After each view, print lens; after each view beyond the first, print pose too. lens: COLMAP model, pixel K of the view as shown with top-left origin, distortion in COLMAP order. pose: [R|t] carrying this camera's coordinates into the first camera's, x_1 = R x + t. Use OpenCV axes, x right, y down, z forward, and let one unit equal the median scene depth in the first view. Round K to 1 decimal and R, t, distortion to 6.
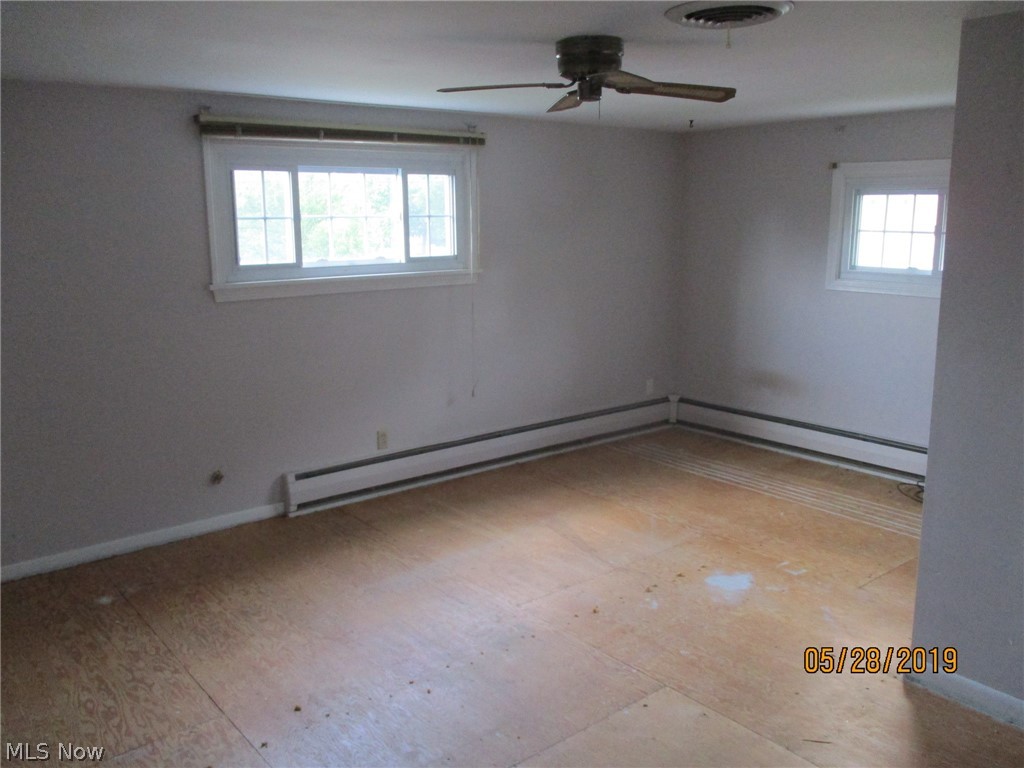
lens RADIAL K [[883.8, 0, 512.0], [0, 883.8, 384.0], [0, 0, 1]] dist [0.002797, 0.001374]
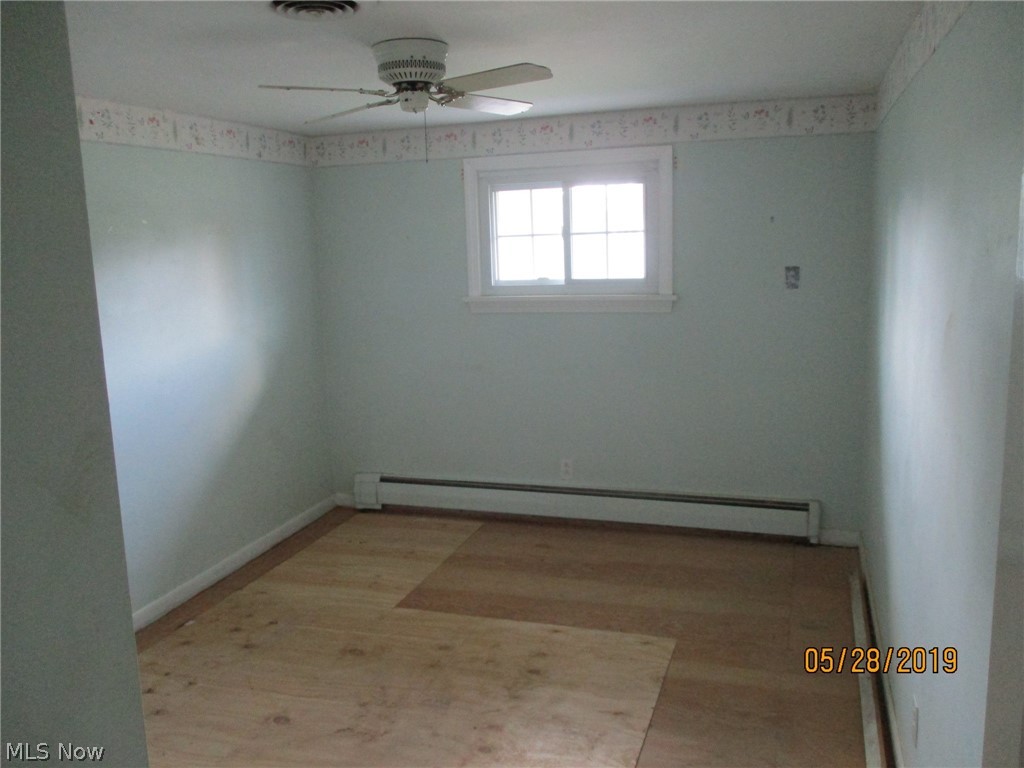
lens RADIAL K [[883.8, 0, 512.0], [0, 883.8, 384.0], [0, 0, 1]] dist [0.002797, 0.001374]
pose [[0.533064, 0.138523, -0.834658, 0.612698], [-0.142128, 0.987148, 0.073059, -0.093049], [0.834052, 0.079683, 0.545902, 0.460192]]
